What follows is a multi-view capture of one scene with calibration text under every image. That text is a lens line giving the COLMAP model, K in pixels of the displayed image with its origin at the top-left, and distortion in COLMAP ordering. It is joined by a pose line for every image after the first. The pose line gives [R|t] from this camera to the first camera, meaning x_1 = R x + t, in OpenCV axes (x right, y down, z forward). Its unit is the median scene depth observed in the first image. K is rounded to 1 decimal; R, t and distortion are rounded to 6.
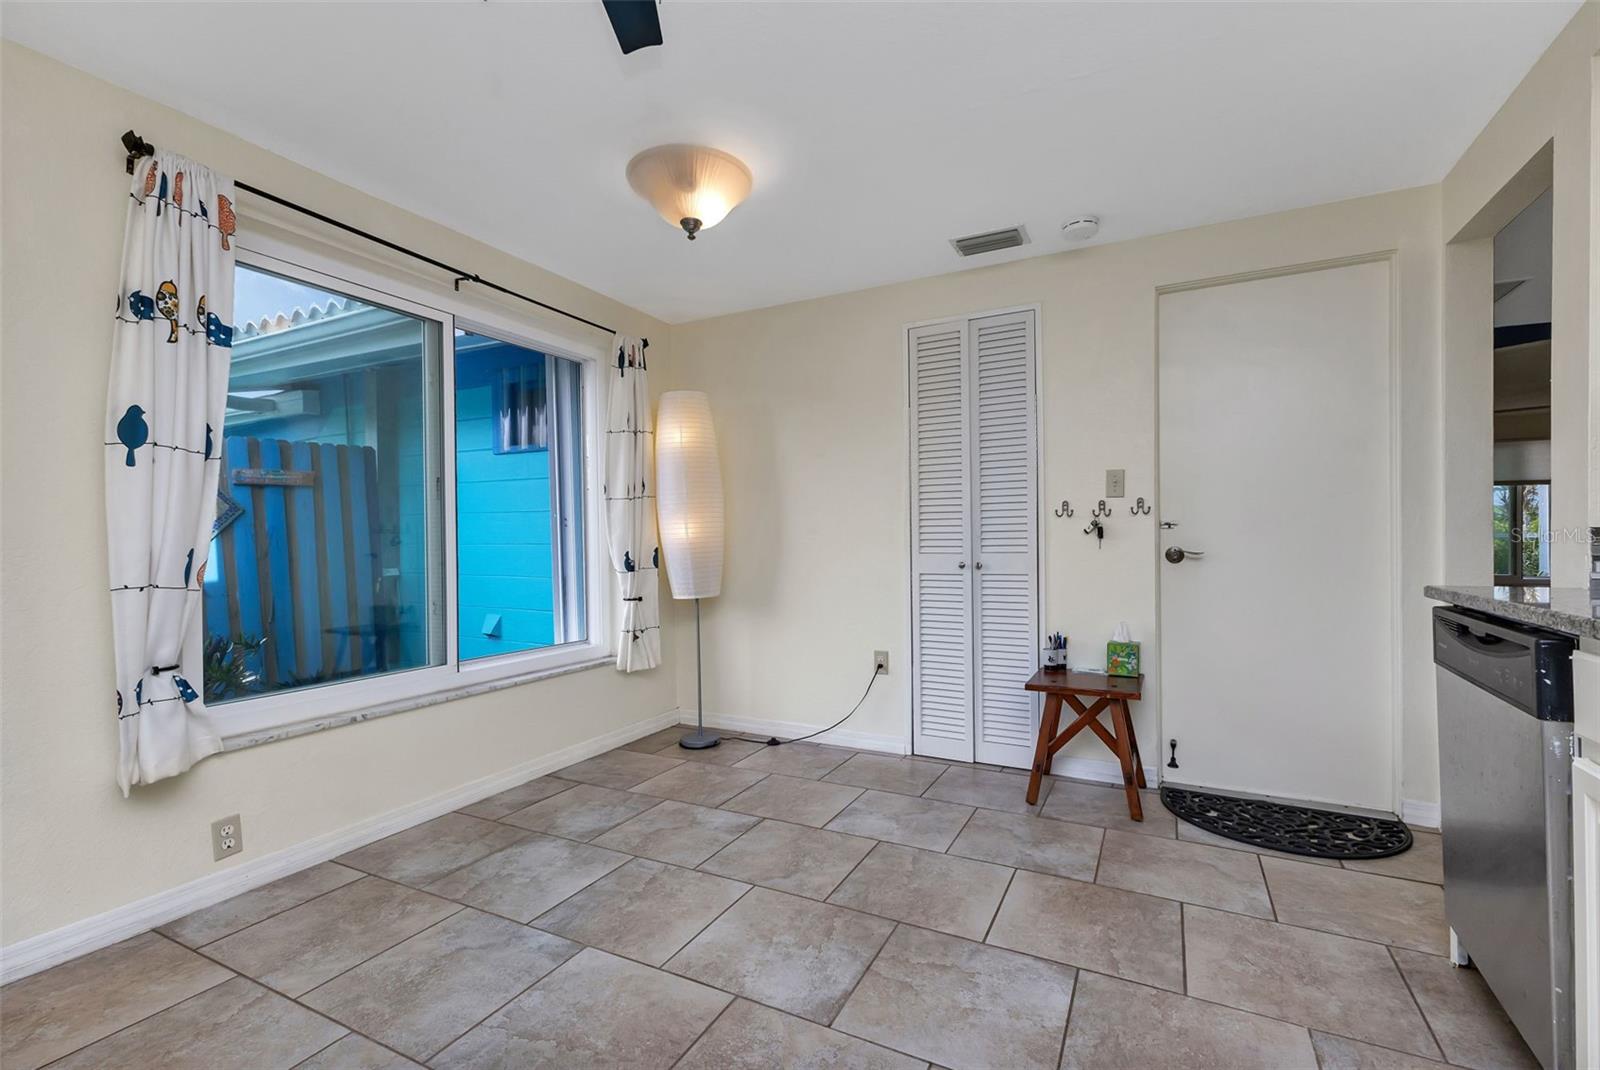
lens RADIAL K [[707.1, 0, 800.1], [0, 707.1, 533.5], [0, 0, 1]] dist [0.014461, -0.000715]
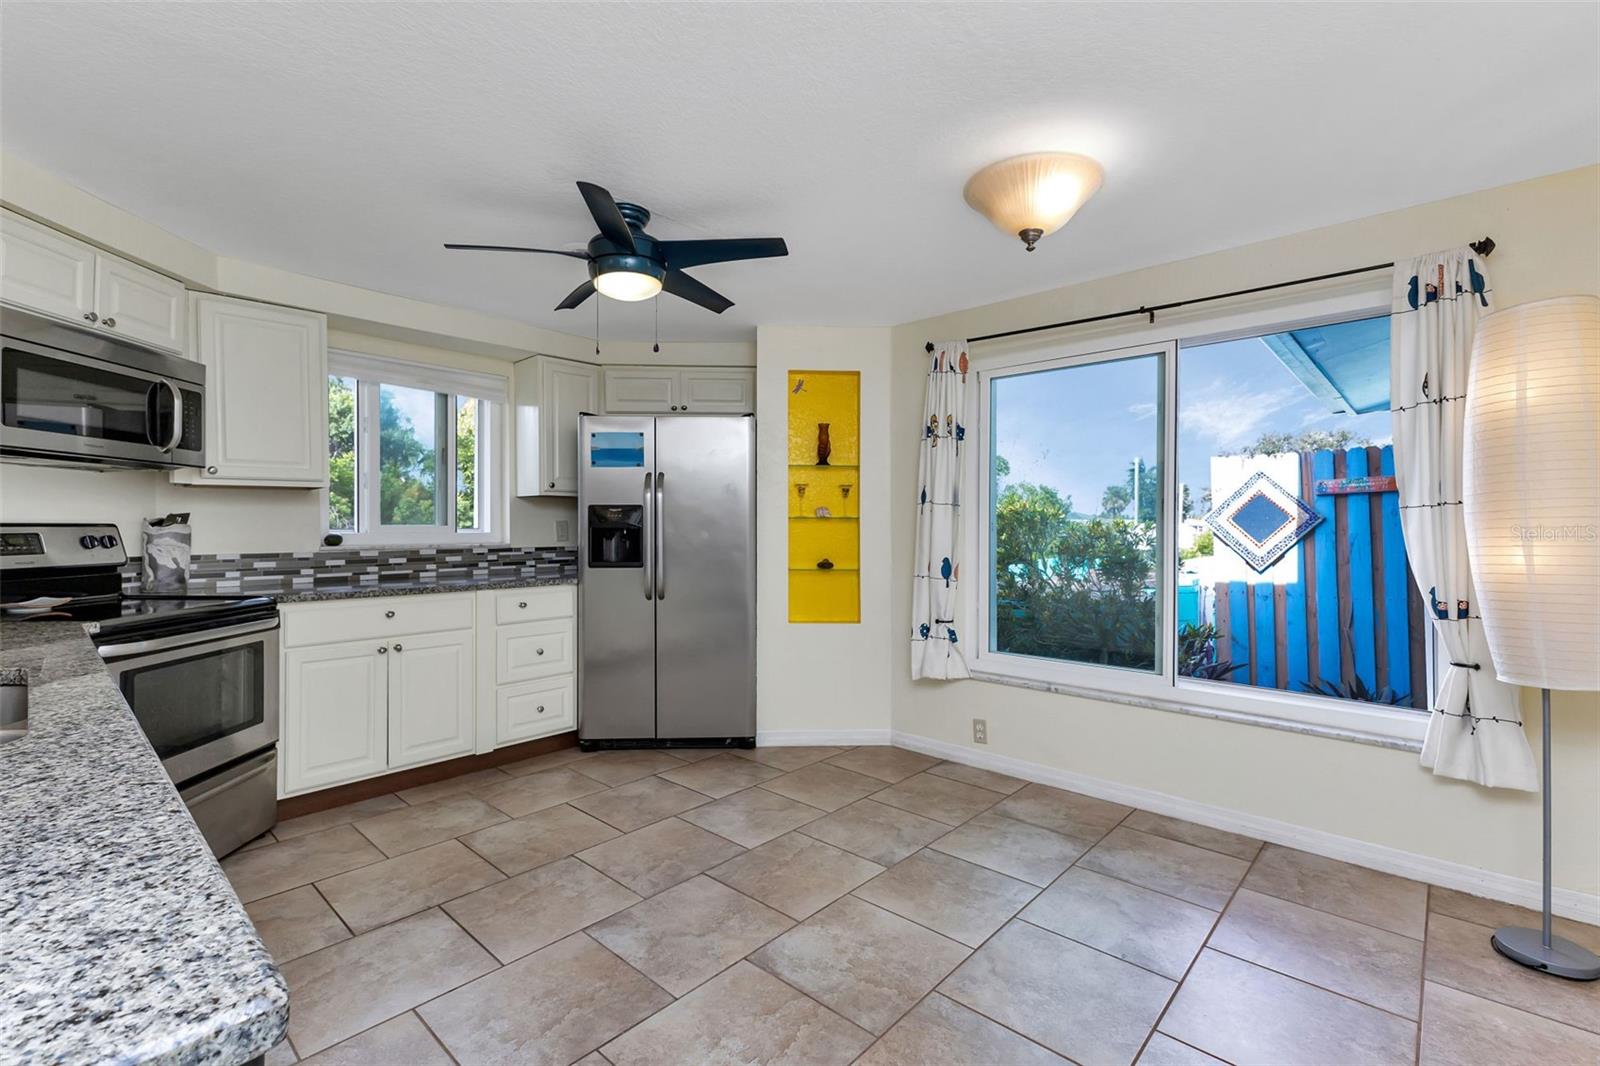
lens RADIAL K [[708.6, 0, 810.0], [0, 708.6, 525.1], [0, 0, 1]] dist [0.002006, 0.000093]
pose [[-0.252779, 0.004324, -0.967514, 0.650537], [0.006328, 0.999976, 0.002816, -0.045255], [0.967503, -0.005411, -0.252800, 0.757172]]
